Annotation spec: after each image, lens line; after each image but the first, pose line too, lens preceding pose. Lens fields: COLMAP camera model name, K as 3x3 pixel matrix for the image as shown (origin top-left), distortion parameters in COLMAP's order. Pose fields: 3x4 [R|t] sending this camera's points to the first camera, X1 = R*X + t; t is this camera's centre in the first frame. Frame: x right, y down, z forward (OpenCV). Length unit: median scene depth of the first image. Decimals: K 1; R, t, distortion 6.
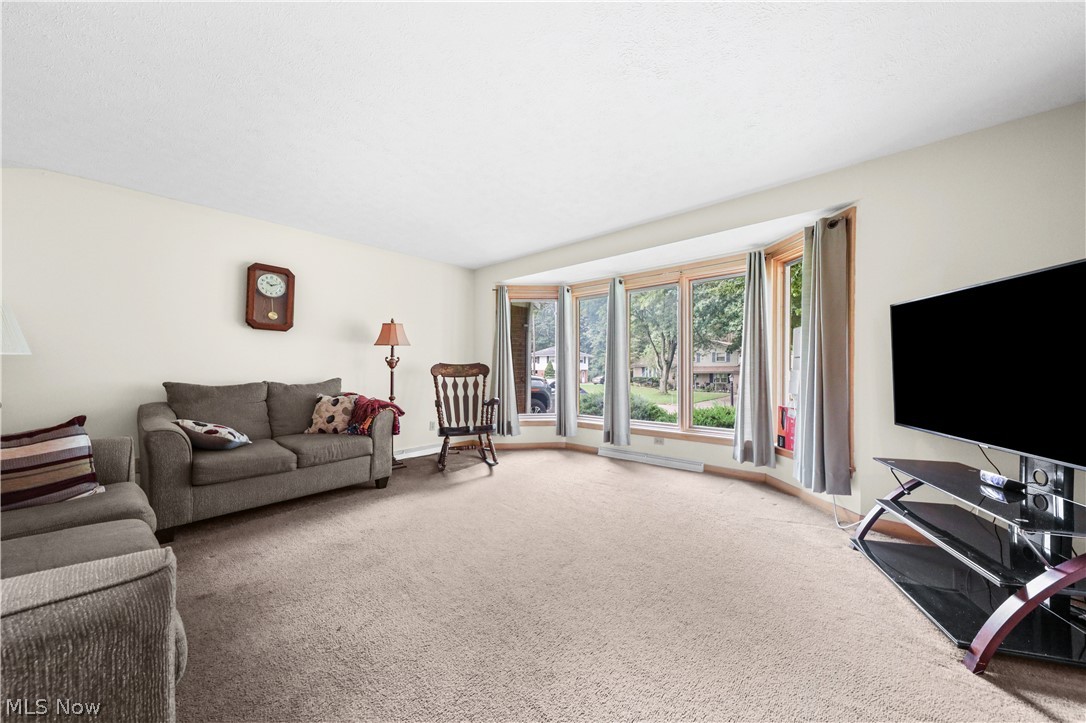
lens RADIAL K [[364.5, 0, 542.2], [0, 364.5, 370.9], [0, 0, 1]] dist [0.005463, -0.000264]
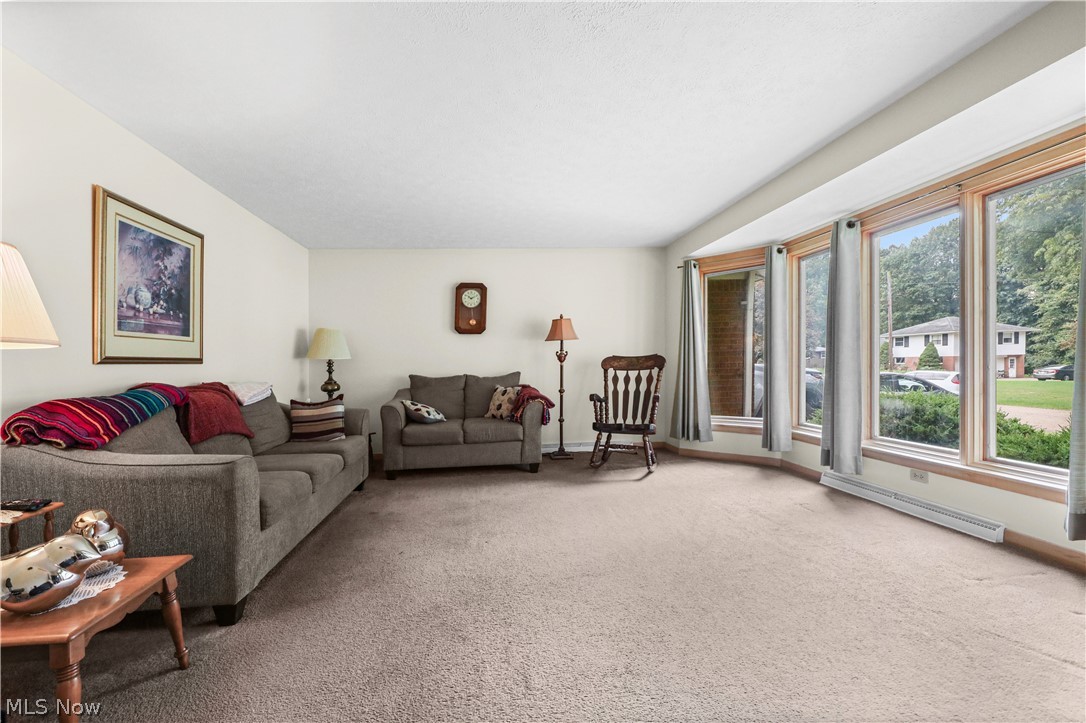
lens RADIAL K [[423.5, 0, 541.3], [0, 423.5, 362.7], [0, 0, 1]] dist [0.003407, -0.000179]
pose [[0.739799, -0.014408, -0.672674, 0.364043], [0.016119, 0.999863, -0.003689, -0.002217], [0.672635, -0.008114, 0.739930, 0.067361]]
